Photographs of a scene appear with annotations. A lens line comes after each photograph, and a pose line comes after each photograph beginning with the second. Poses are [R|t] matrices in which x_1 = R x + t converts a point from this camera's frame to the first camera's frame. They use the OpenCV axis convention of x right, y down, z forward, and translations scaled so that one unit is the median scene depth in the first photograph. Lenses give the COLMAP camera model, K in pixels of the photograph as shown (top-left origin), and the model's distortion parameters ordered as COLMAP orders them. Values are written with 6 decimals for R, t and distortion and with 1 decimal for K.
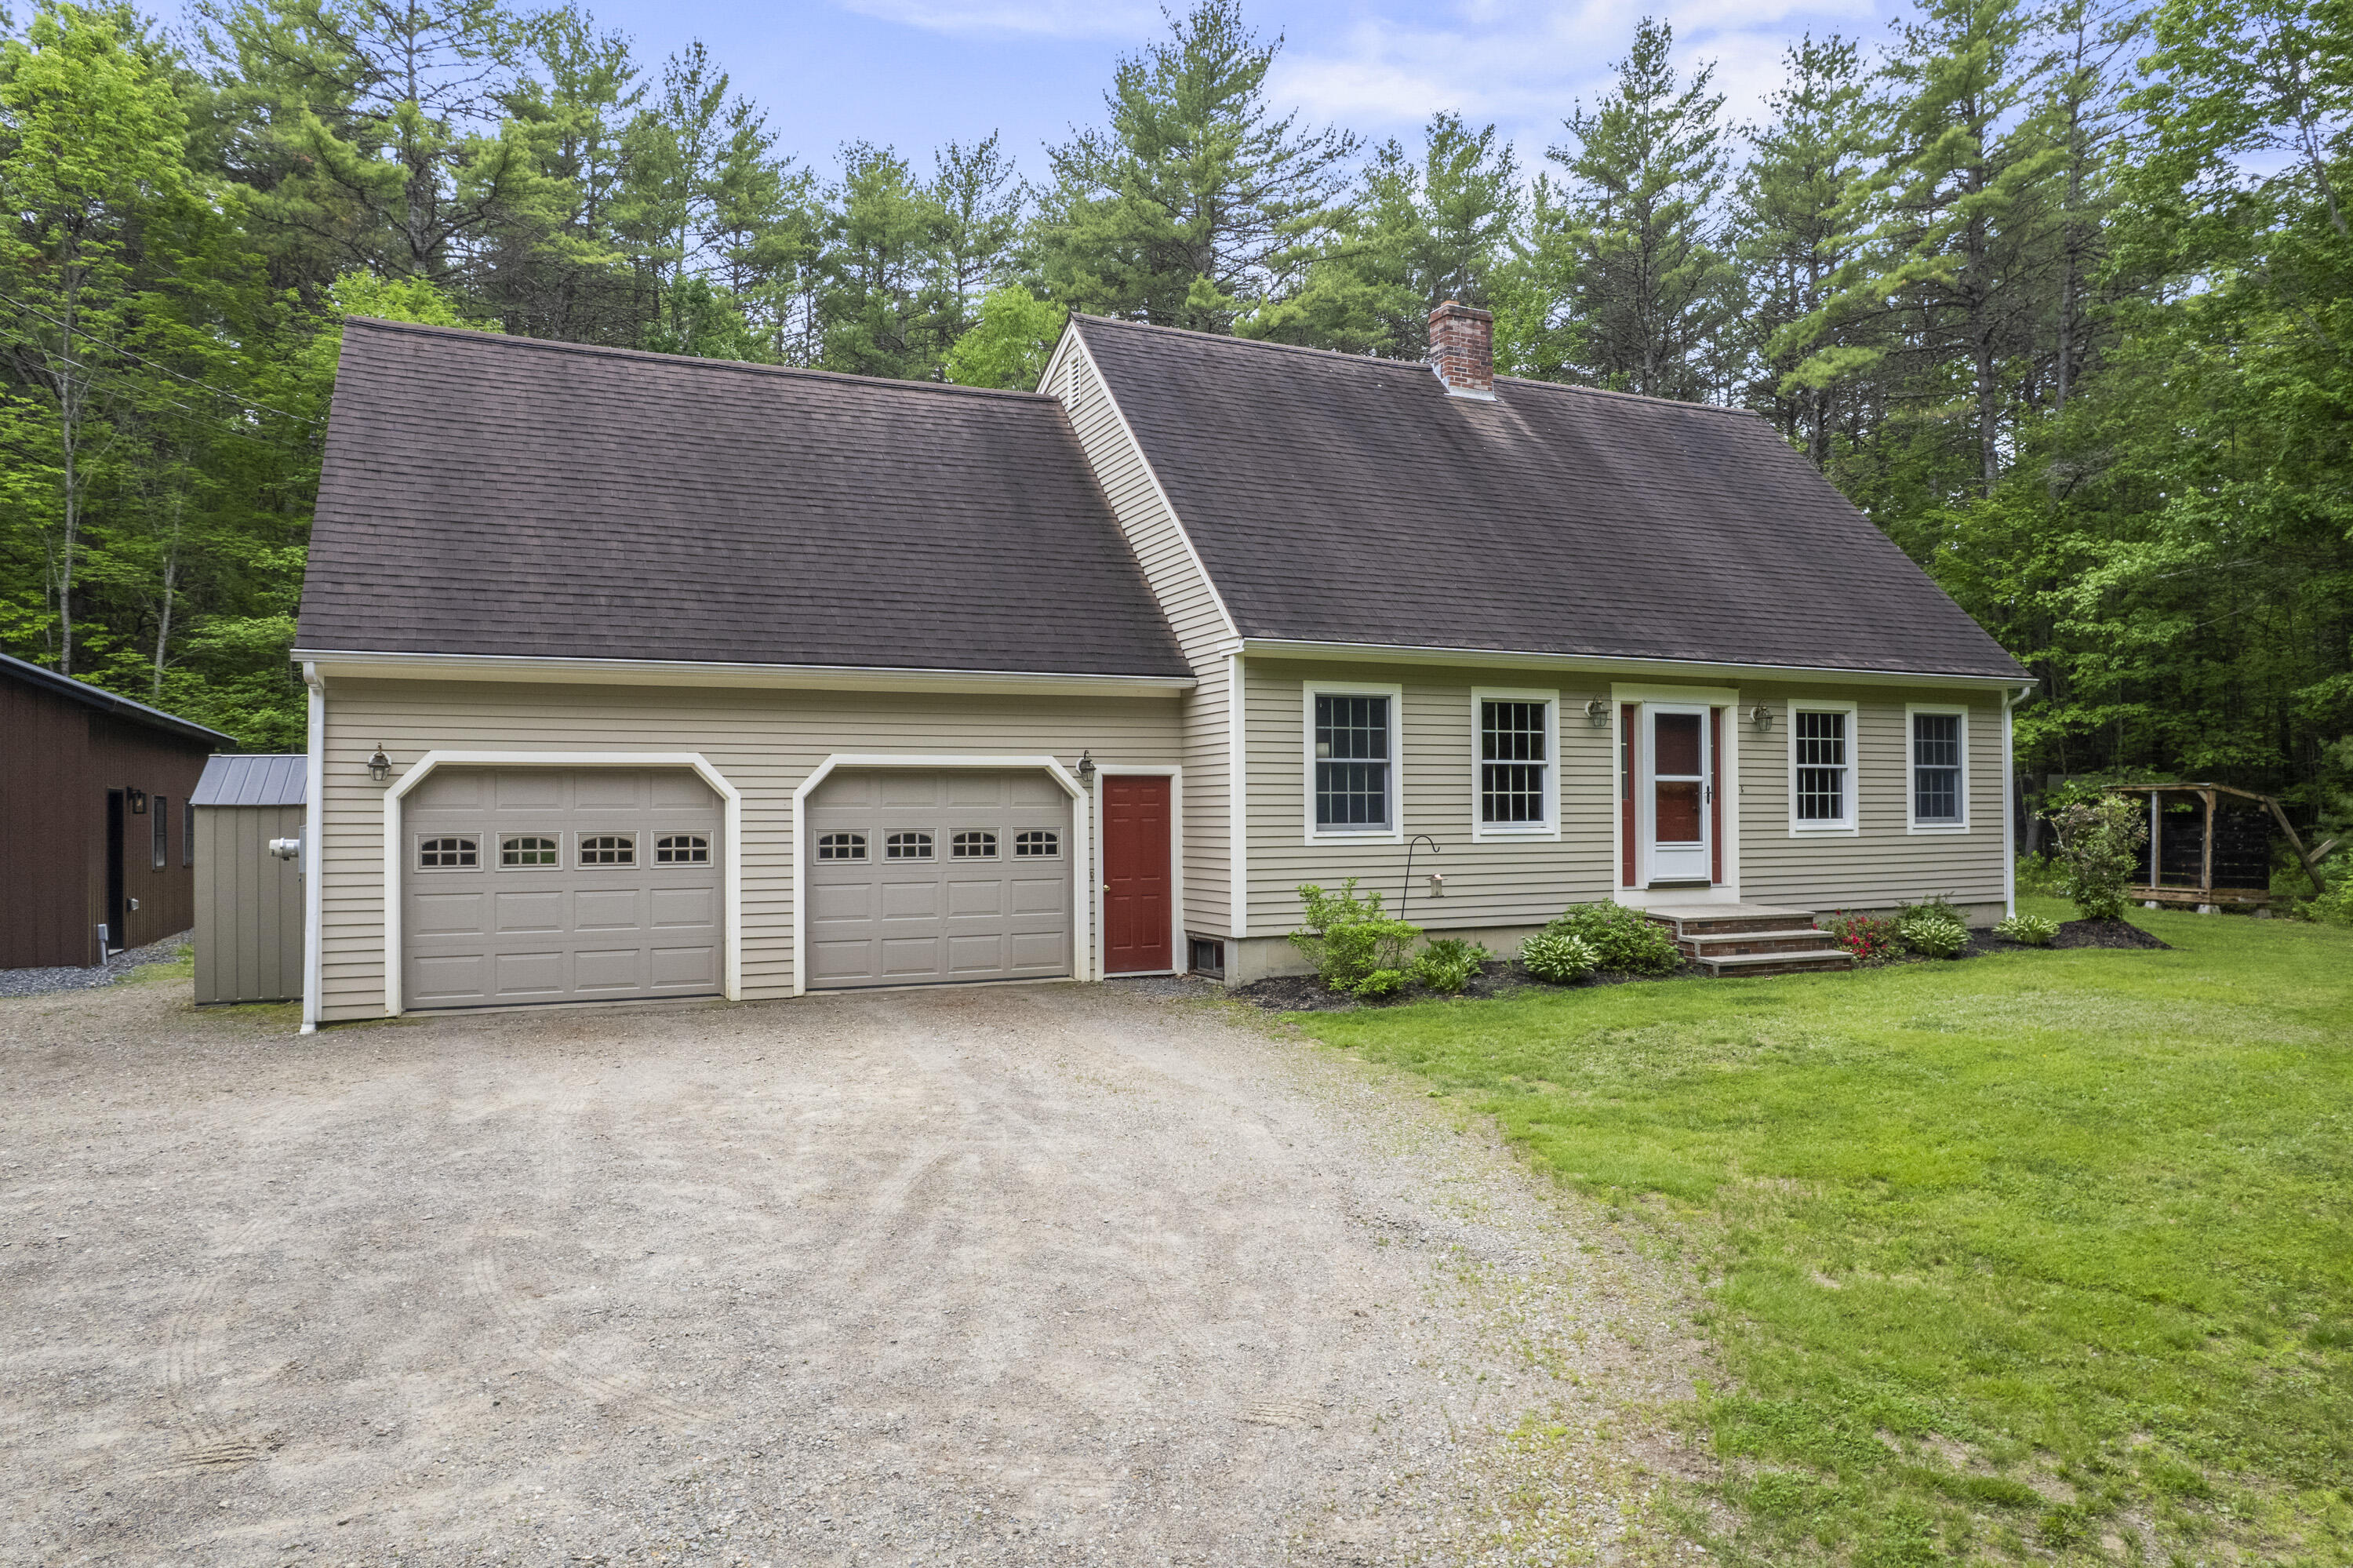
lens RADIAL K [[1519.9, 0, 1181.8], [0, 1519.9, 783.4], [0, 0, 1]] dist [-0.040735, 0.024628]
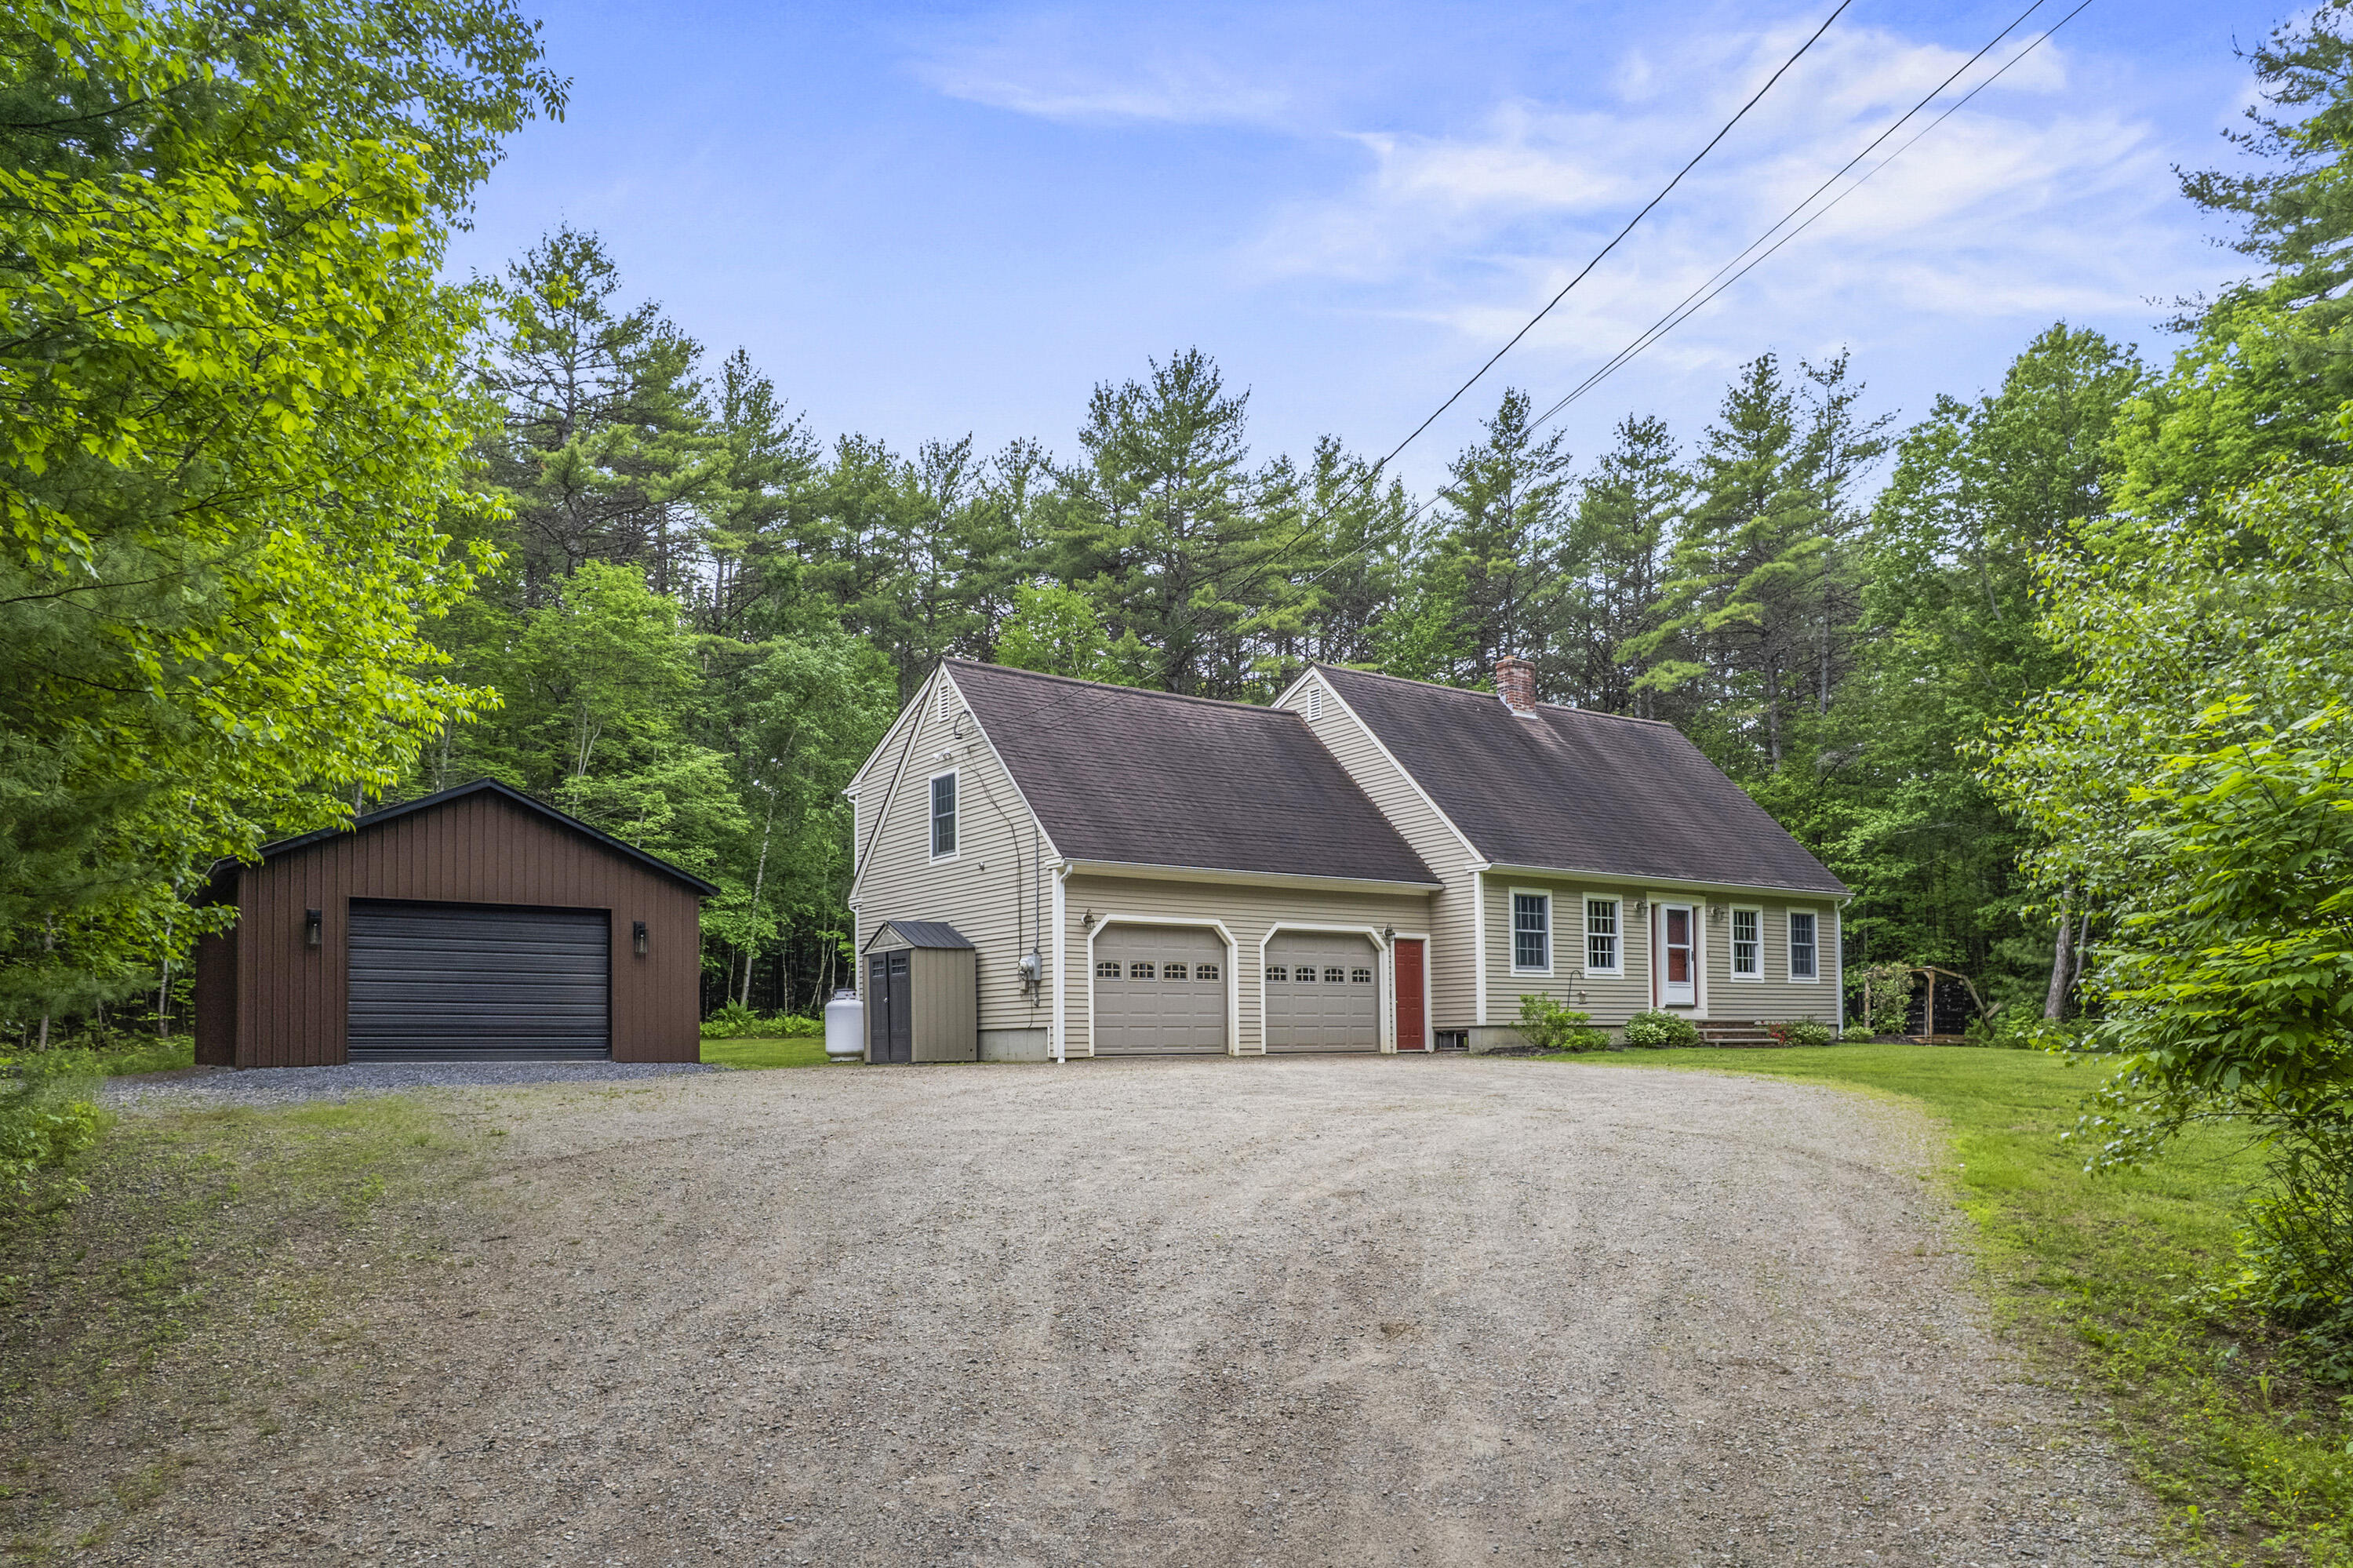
lens RADIAL K [[1519.9, 0, 1162.9], [0, 1519.9, 1000.2], [0, 0, 1]] dist [-0.040735, 0.024628]
pose [[0.987006, 0.003077, 0.160656, -0.591675], [-0.002039, 0.999976, -0.006627, 0.078023], [-0.160672, 0.006213, 0.986988, -0.699454]]
